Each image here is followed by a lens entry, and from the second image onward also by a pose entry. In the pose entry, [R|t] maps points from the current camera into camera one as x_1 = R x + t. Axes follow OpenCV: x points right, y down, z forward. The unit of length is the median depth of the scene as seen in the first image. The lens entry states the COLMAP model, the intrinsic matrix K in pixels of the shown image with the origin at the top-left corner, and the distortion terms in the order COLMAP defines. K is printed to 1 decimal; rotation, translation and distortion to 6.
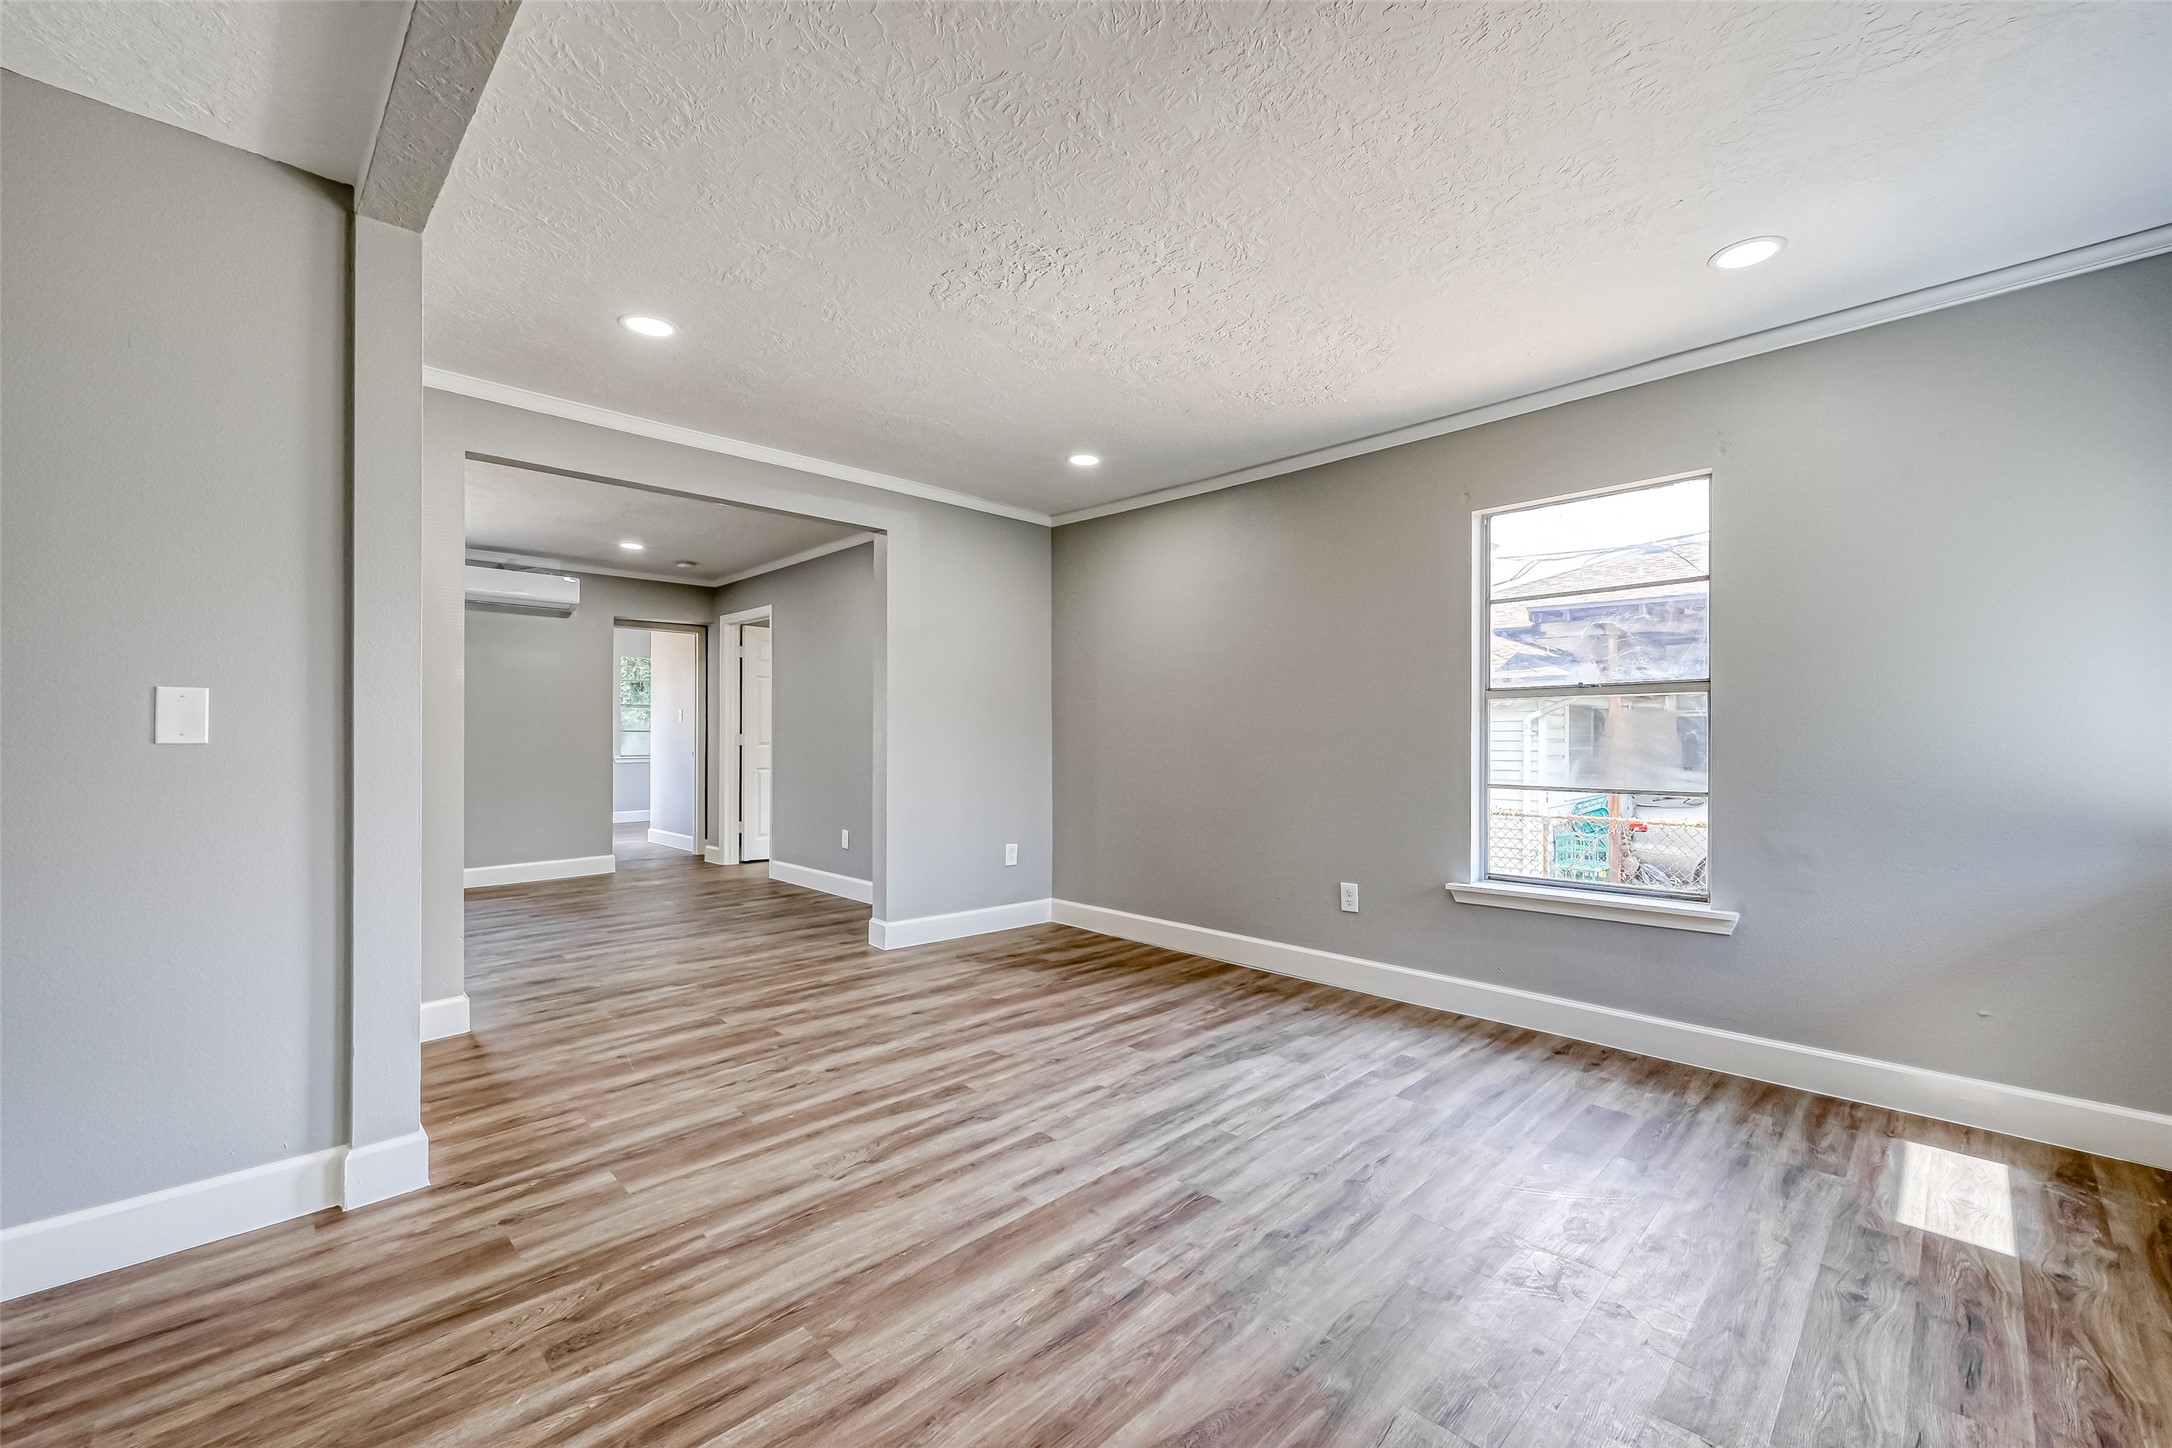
lens RADIAL K [[864.4, 0, 1076.4], [0, 864.4, 730.2], [0, 0, 1]] dist [0.000618, -0.000302]
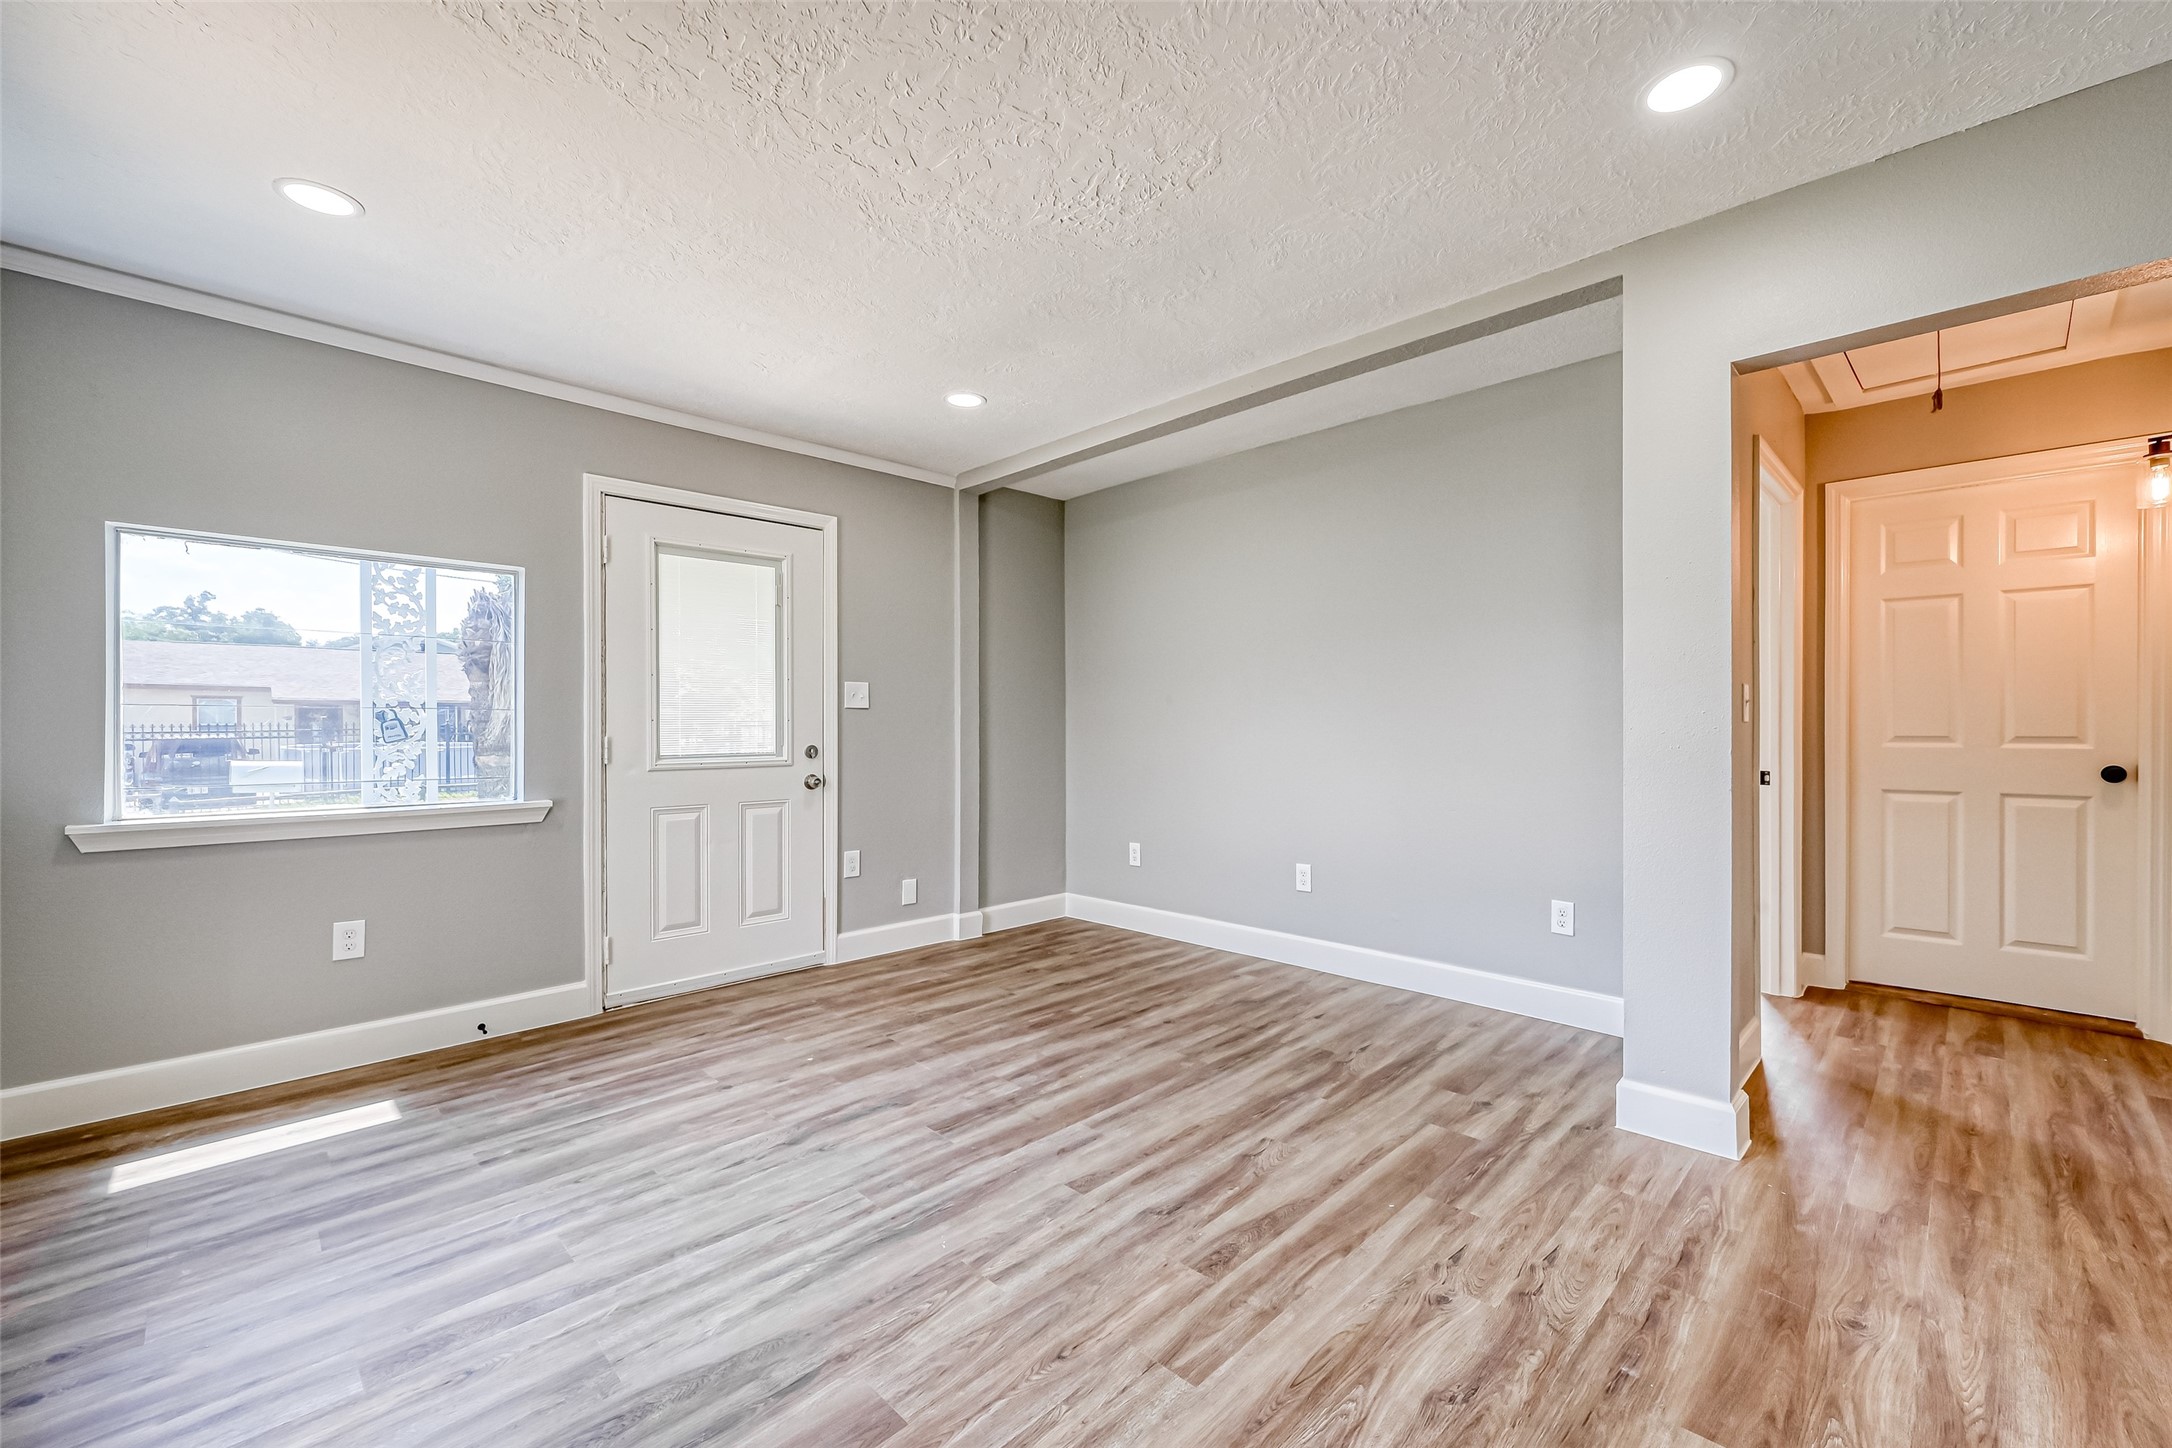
lens RADIAL K [[864.4, 0, 1093.8], [0, 864.4, 718.9], [0, 0, 1]] dist [0.000618, -0.000302]
pose [[-0.999988, 0.002631, -0.004115, -0.076800], [0.002651, 0.999984, -0.004974, -0.010979], [0.004102, -0.004985, -0.999979, 2.850569]]
